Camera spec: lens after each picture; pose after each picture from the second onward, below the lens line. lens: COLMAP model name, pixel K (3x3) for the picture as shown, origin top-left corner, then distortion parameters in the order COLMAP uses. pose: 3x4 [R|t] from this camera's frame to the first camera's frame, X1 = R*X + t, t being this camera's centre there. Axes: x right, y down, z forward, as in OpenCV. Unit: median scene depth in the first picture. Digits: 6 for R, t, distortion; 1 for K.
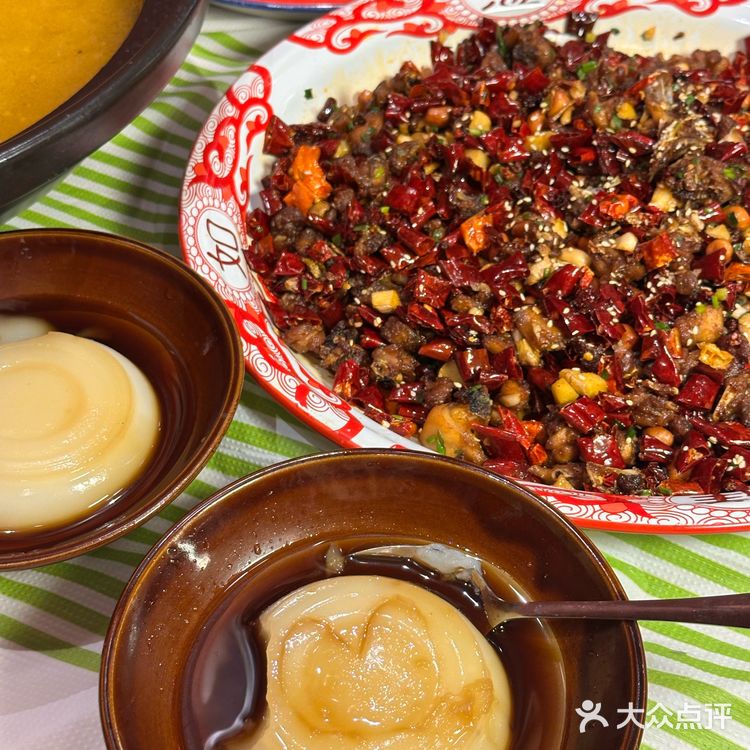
lens RADIAL K [[1419.5, 0, 375.0], [0, 1419.5, 375.0], [0, 0, 1]] dist [0.134129, -0.327370]
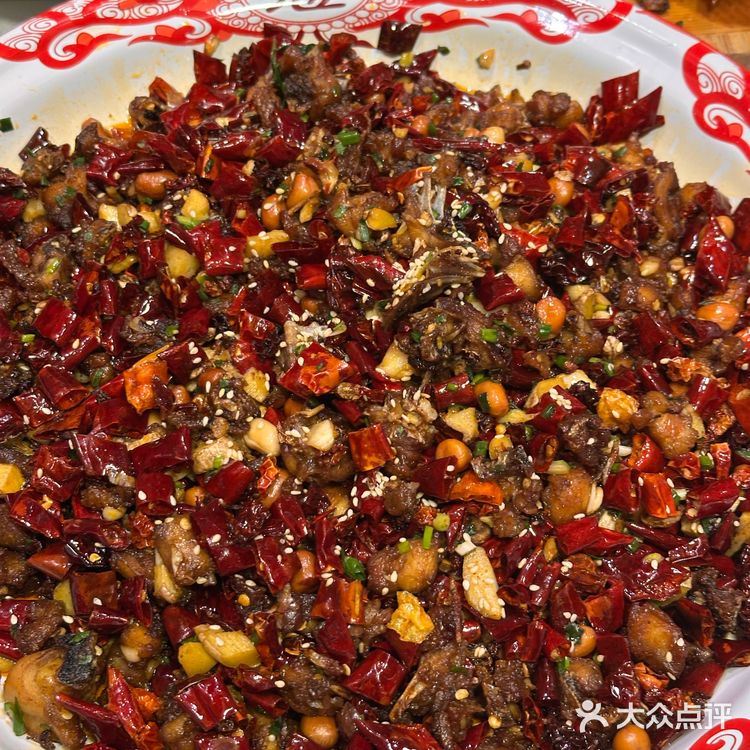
lens RADIAL K [[1419.5, 0, 375.0], [0, 1419.5, 375.0], [0, 0, 1]] dist [0.134129, -0.327370]
pose [[0.995108, 0.080469, -0.057315, 0.216684], [-0.071066, 0.986046, 0.150542, -0.209257], [0.068629, -0.145732, 0.986941, 0.265578]]
